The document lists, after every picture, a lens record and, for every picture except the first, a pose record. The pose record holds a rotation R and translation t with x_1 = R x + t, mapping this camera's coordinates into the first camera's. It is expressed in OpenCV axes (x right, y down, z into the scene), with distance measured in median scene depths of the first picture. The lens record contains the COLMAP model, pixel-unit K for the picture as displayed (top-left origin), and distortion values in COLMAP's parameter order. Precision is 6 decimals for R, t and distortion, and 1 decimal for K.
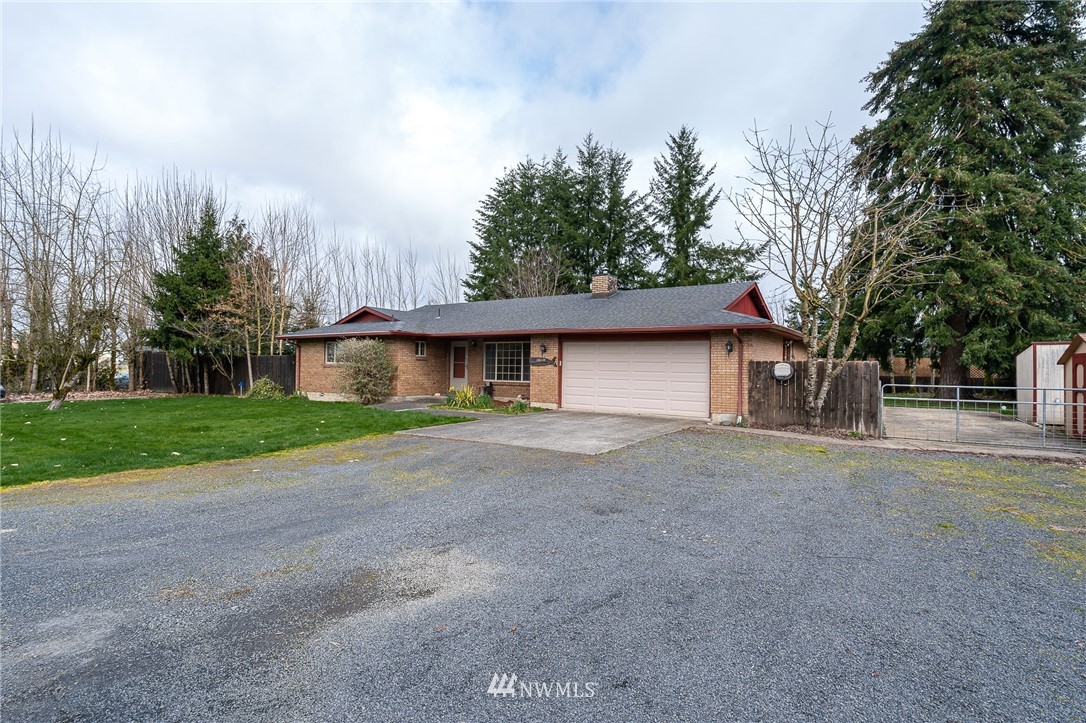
lens RADIAL K [[537.5, 0, 537.9], [0, 537.5, 353.7], [0, 0, 1]] dist [0.002113, 0.000919]
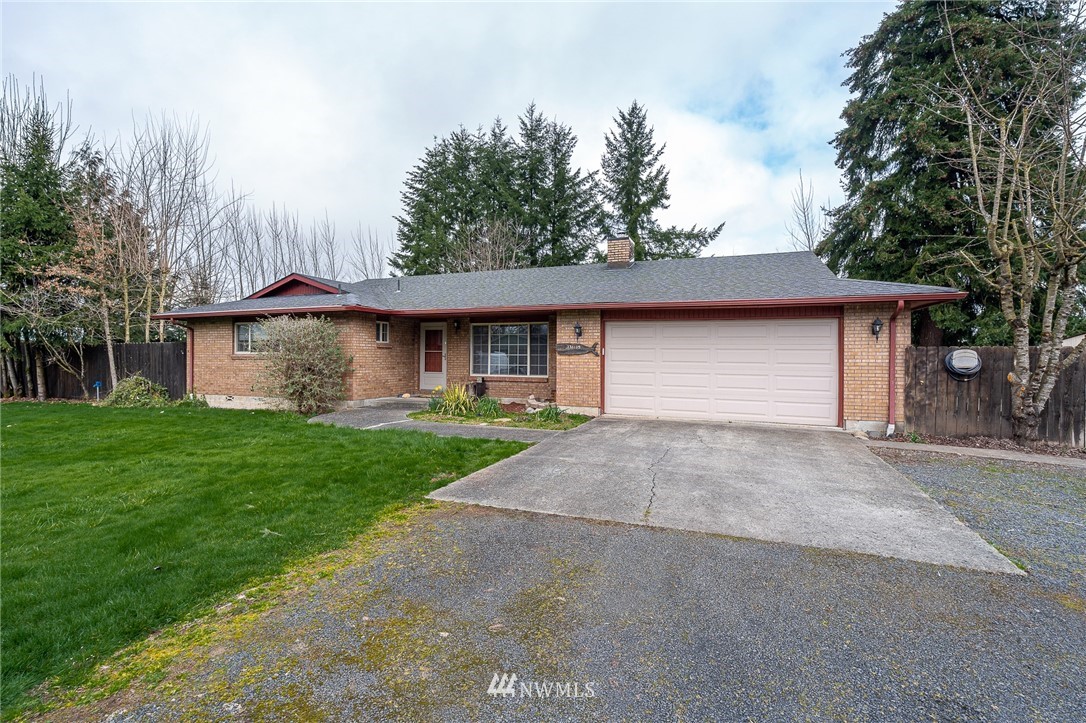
lens RADIAL K [[500.9, 0, 542.0], [0, 500.9, 350.4], [0, 0, 1]] dist [-0.001653, 0.000420]
pose [[0.979299, -0.006809, 0.202305, -0.115099], [0.002989, 0.999812, 0.019182, 0.002213], [-0.202397, -0.018180, 0.979135, 0.240273]]
